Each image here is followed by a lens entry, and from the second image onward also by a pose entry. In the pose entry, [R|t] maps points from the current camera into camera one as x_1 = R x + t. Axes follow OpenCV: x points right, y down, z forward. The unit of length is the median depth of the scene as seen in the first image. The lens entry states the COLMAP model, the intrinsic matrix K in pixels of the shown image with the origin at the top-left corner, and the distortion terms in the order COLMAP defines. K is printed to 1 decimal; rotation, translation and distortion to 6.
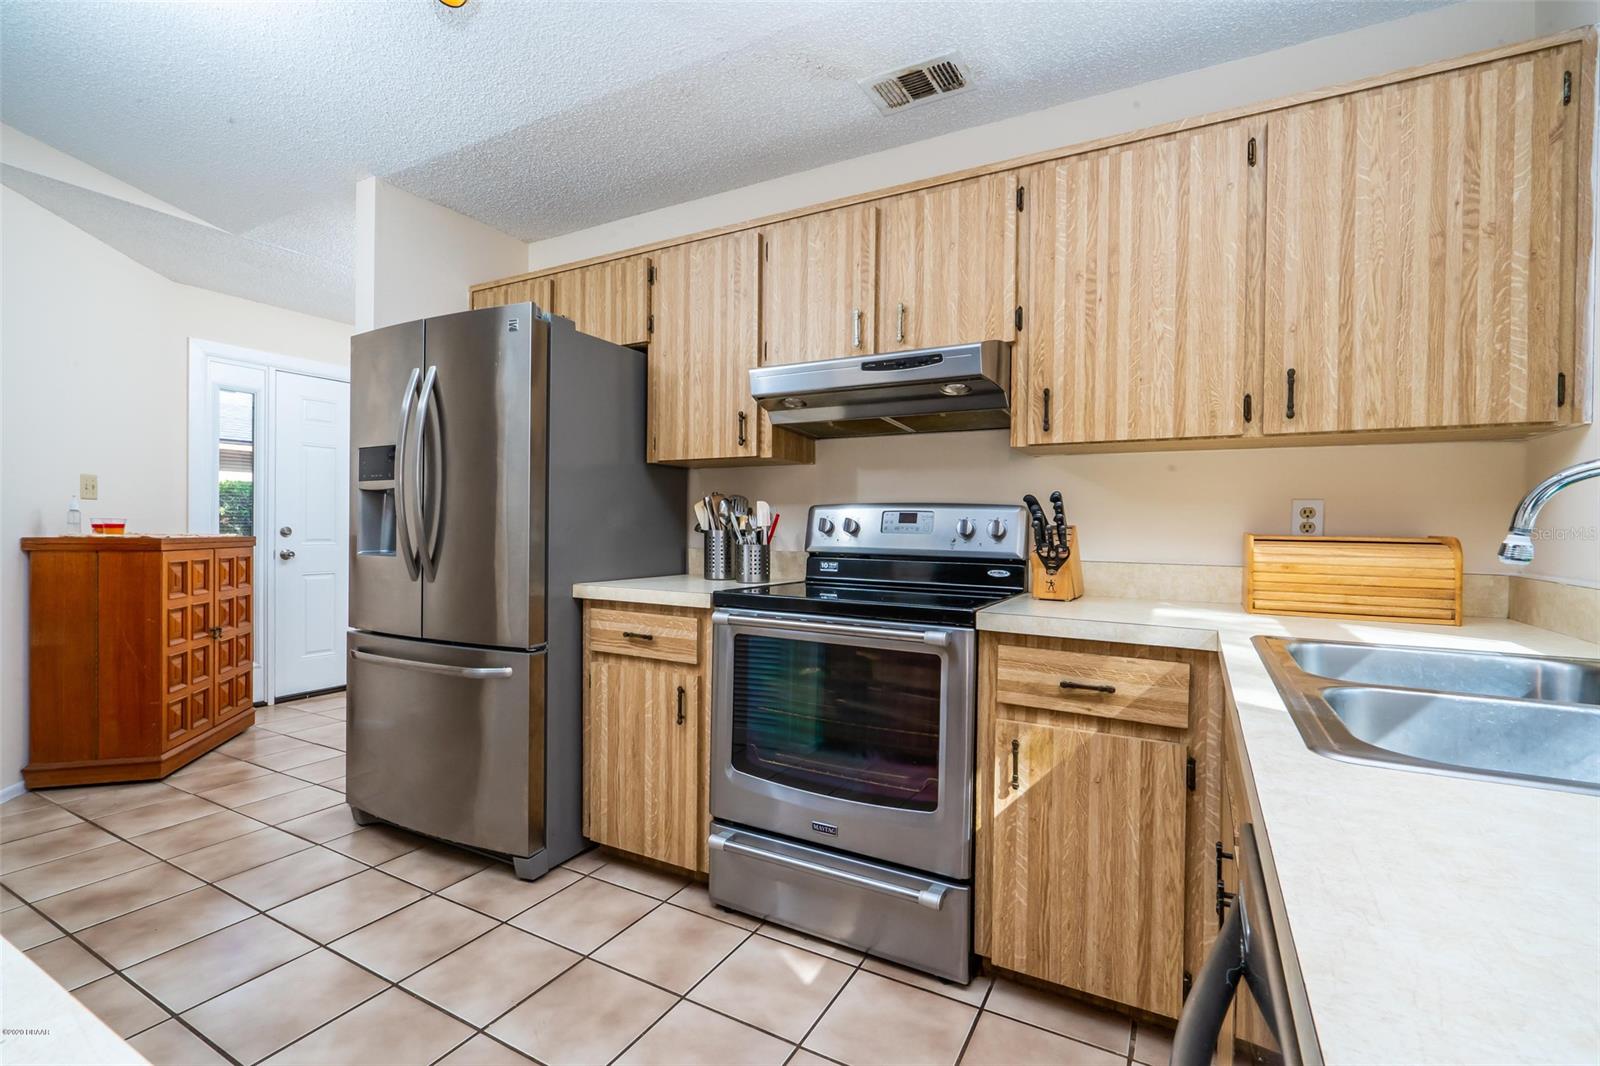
lens RADIAL K [[723.3, 0, 796.2], [0, 723.3, 532.9], [0, 0, 1]] dist [-0.005326, 0.000524]
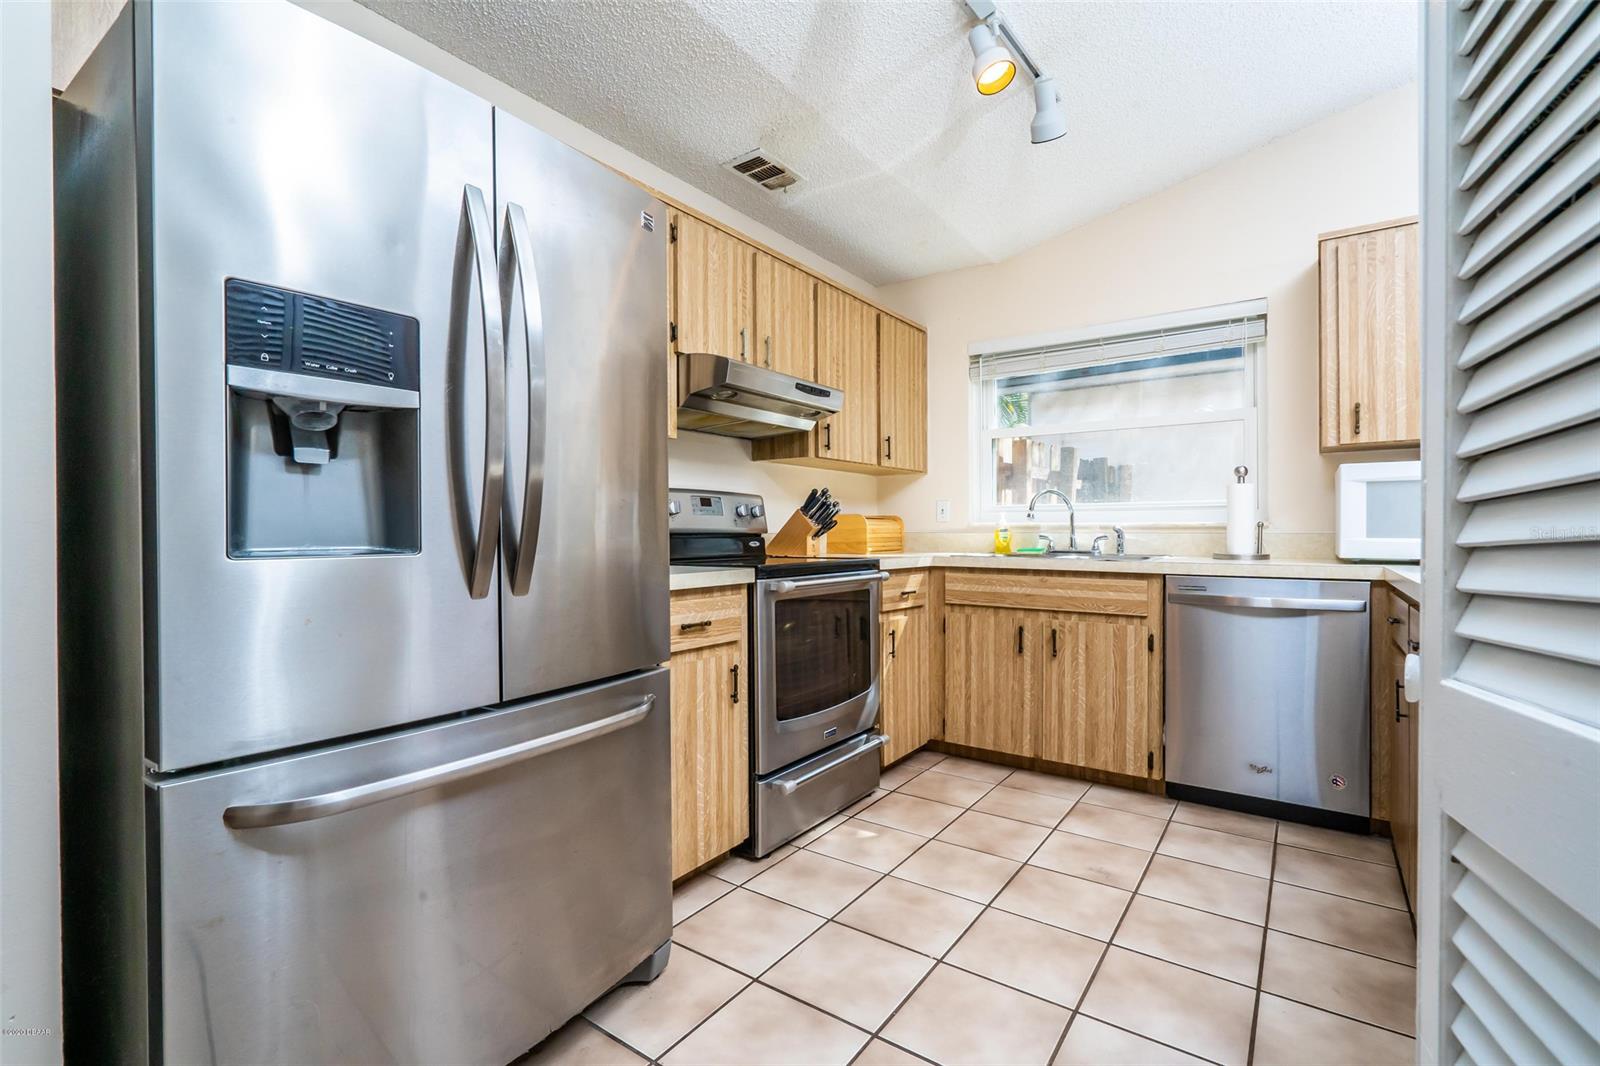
lens RADIAL K [[723.3, 0, 796.2], [0, 723.3, 532.9], [0, 0, 1]] dist [-0.005326, 0.000524]
pose [[0.113629, -0.015038, 0.993409, -1.138901], [0.015763, 0.999787, 0.013331, 0.018563], [-0.993398, 0.014144, 0.113842, 0.801803]]
